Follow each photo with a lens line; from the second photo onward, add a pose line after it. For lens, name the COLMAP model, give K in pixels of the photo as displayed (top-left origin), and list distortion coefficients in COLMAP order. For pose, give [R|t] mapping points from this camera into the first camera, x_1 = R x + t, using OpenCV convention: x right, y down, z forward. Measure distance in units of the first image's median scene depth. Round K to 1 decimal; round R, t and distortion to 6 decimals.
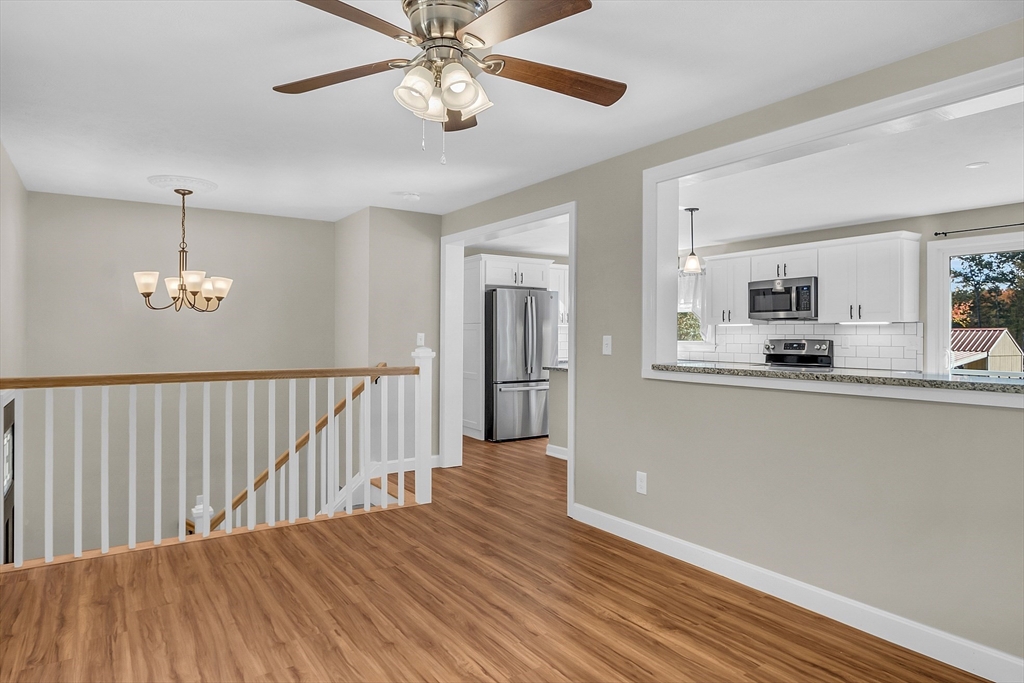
lens RADIAL K [[619.7, 0, 512.0], [0, 619.7, 341.5], [0, 0, 1]] dist [-0.005952, 0.002052]
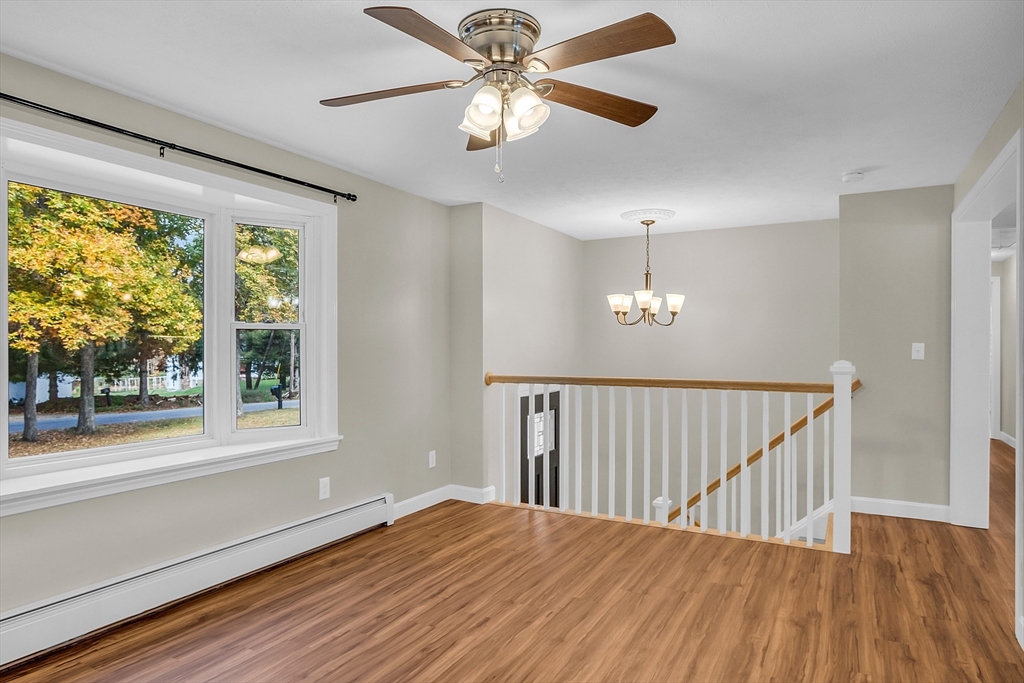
lens RADIAL K [[619.7, 0, 512.0], [0, 619.7, 341.5], [0, 0, 1]] dist [-0.005952, 0.002052]
pose [[0.462919, -0.007443, -0.886369, 0.490279], [-0.006680, 0.999907, -0.011885, -0.004130], [0.886375, 0.011423, 0.462827, 0.304610]]
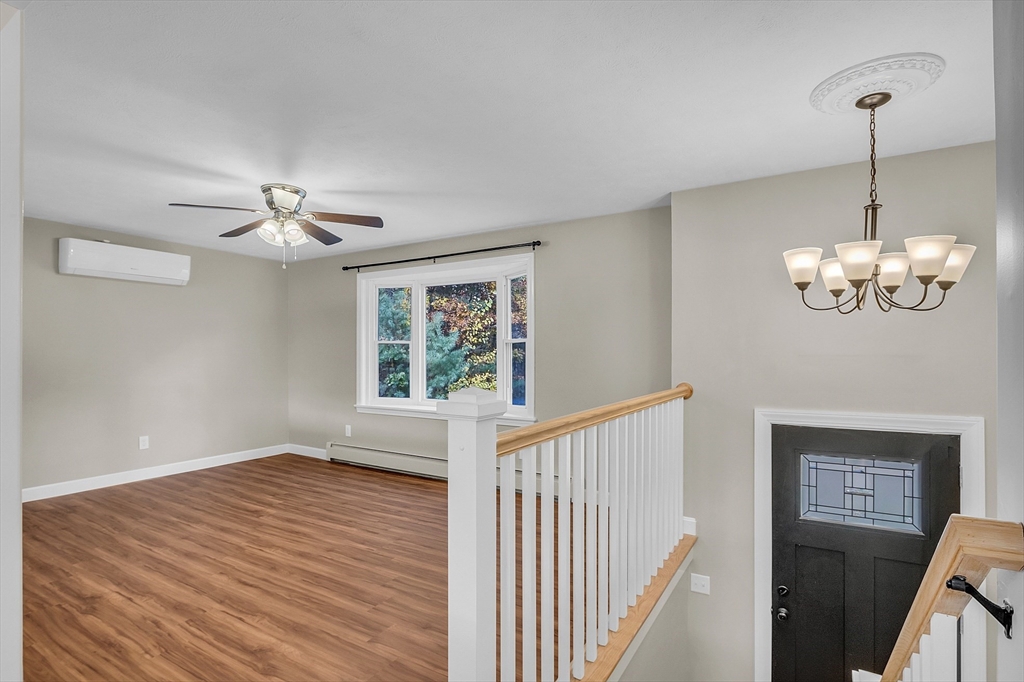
lens RADIAL K [[507.4, 0, 510.8], [0, 507.4, 351.9], [0, 0, 1]] dist [-0.014160, -0.000421]
pose [[-0.907815, -0.006471, -0.419322, -0.052292], [-0.008399, 0.999961, 0.002753, -0.014185], [0.419287, 0.006021, -0.907834, 1.642812]]
